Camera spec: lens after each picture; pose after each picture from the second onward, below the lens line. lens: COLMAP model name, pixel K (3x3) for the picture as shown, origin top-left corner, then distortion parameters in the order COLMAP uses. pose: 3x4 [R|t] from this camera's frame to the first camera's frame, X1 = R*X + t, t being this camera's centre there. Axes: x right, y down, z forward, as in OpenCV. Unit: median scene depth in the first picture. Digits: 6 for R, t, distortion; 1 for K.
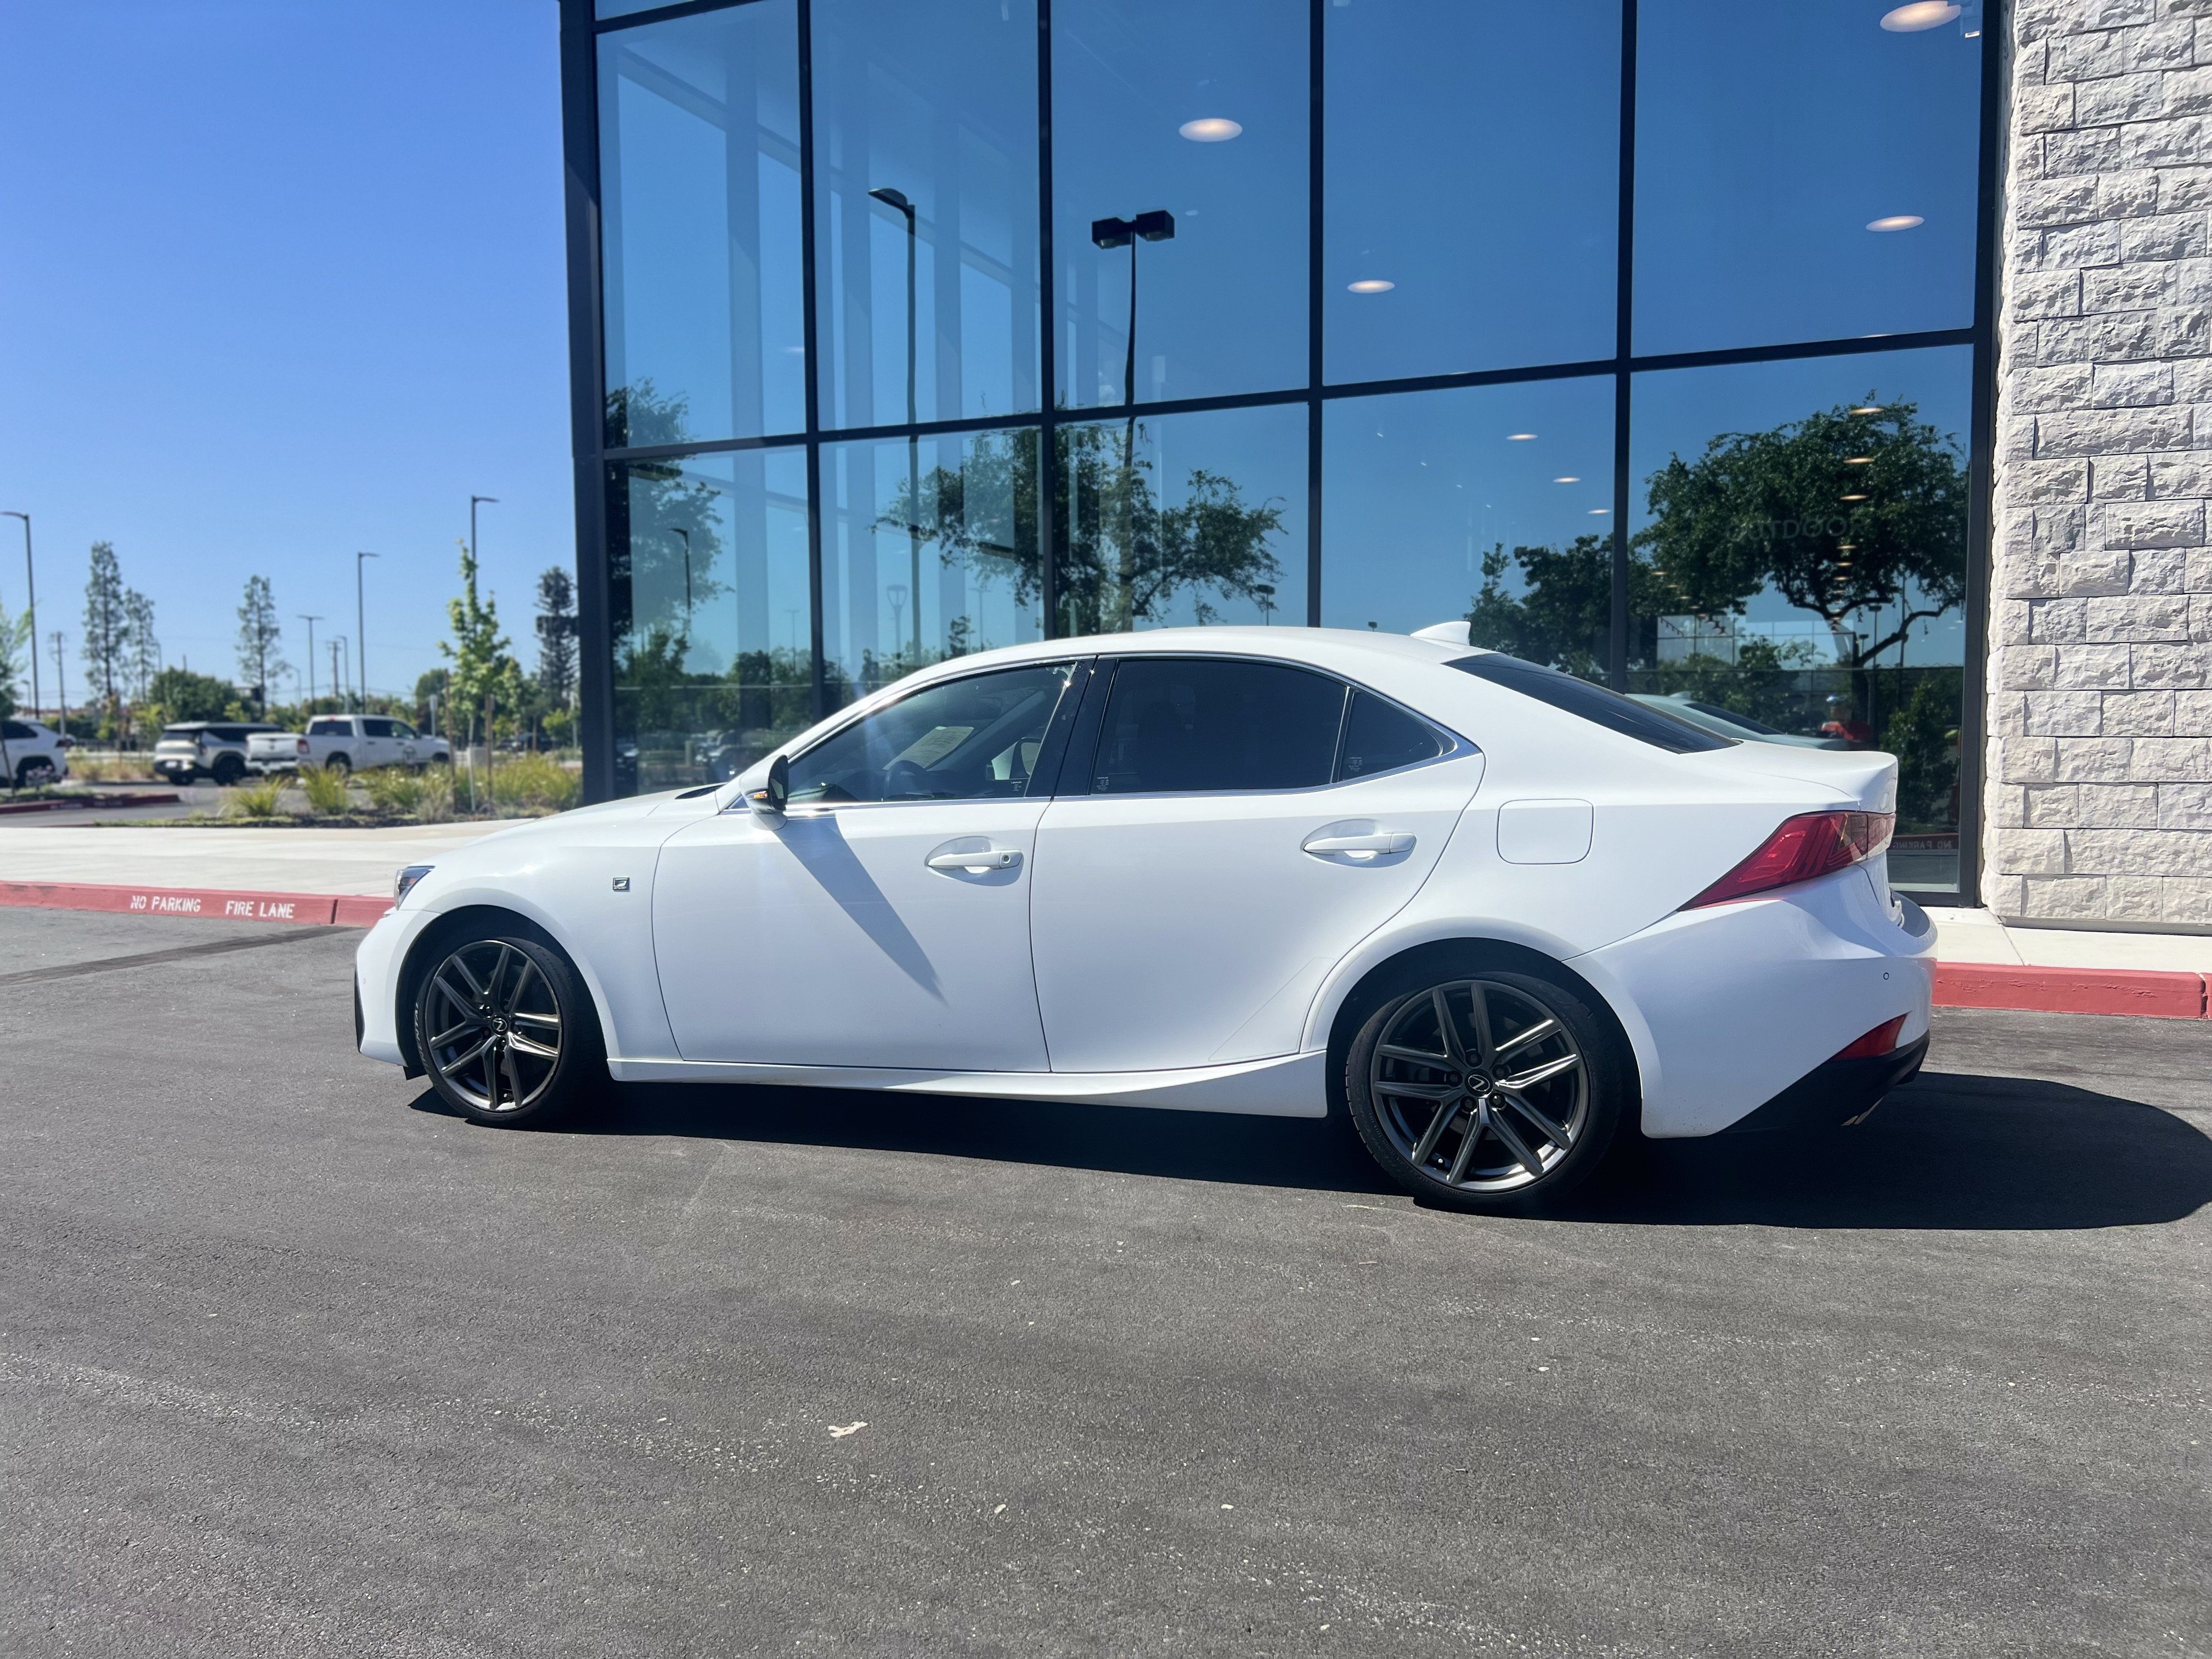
lens RADIAL K [[1659.1, 0, 1121.2], [0, 1659.1, 843.4], [0, 0, 1]] dist [0.041673, -0.048057]
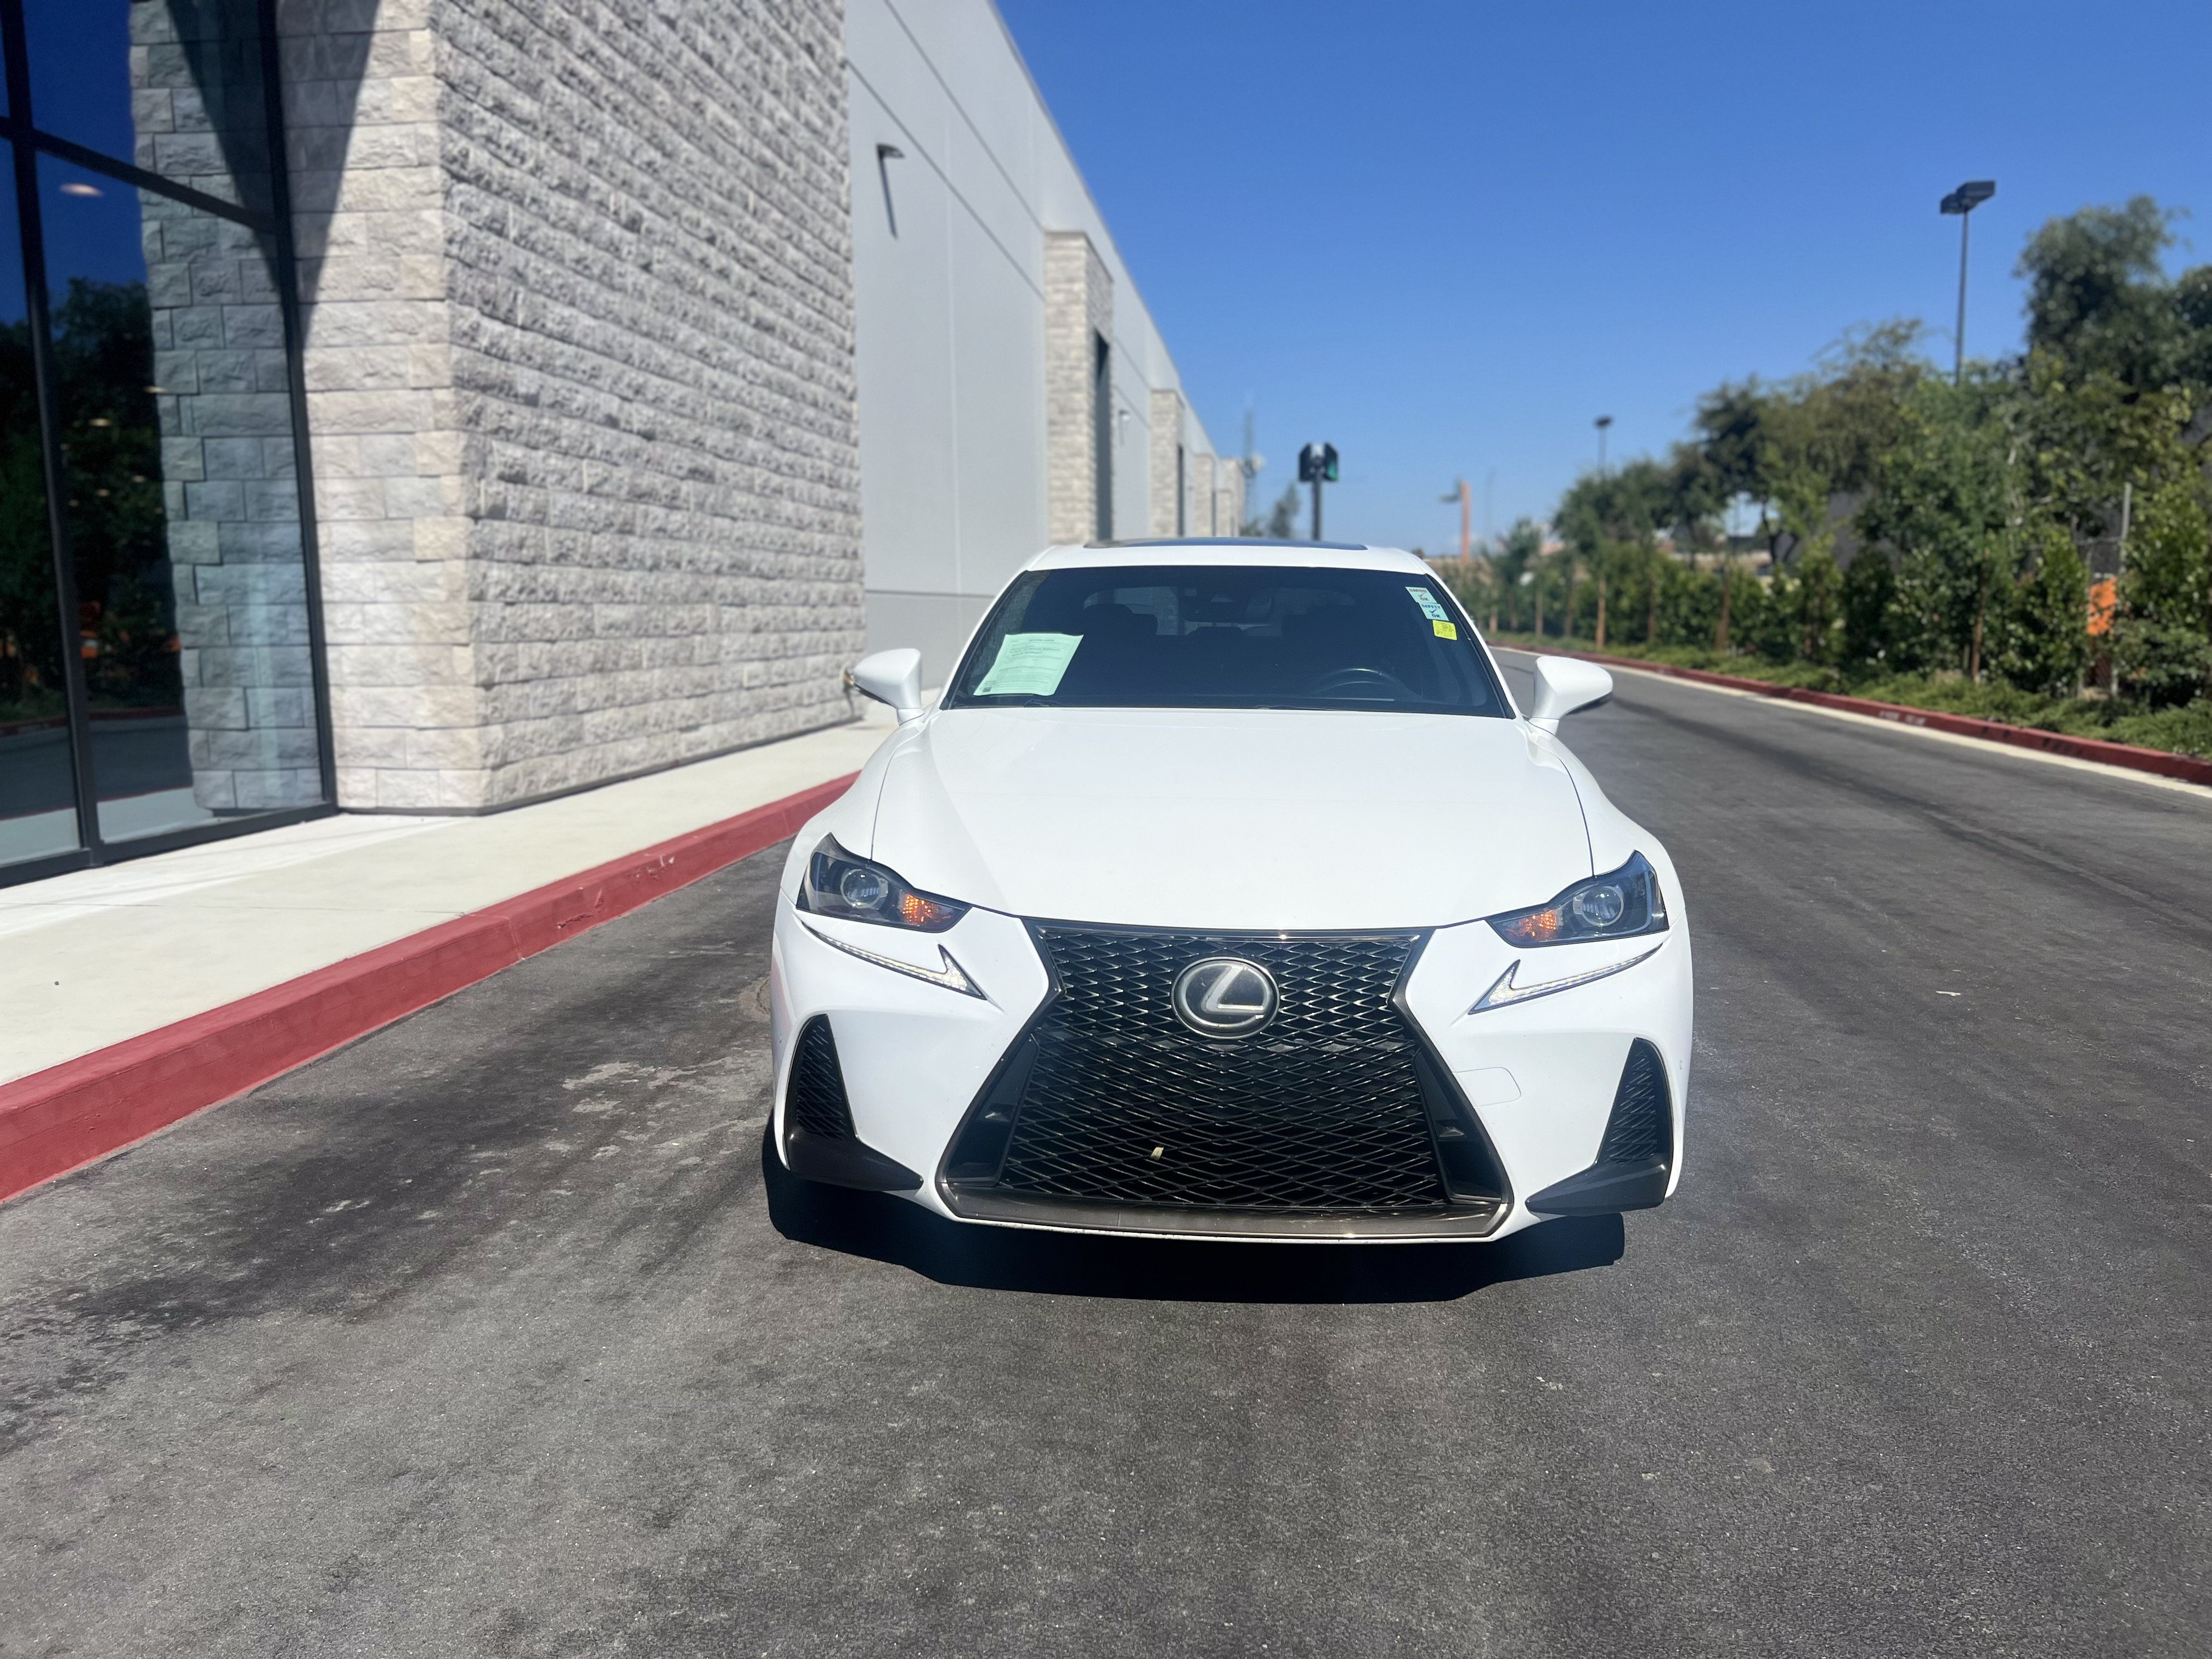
lens RADIAL K [[1659.1, 0, 1107.0], [0, 1659.1, 841.2], [0, 0, 1]] dist [0.041673, -0.048057]
pose [[-0.268777, -0.122855, 0.955335, -1.143063], [0.078731, 0.985711, 0.148912, -0.119066], [-0.959979, 0.115239, -0.255264, 1.603579]]
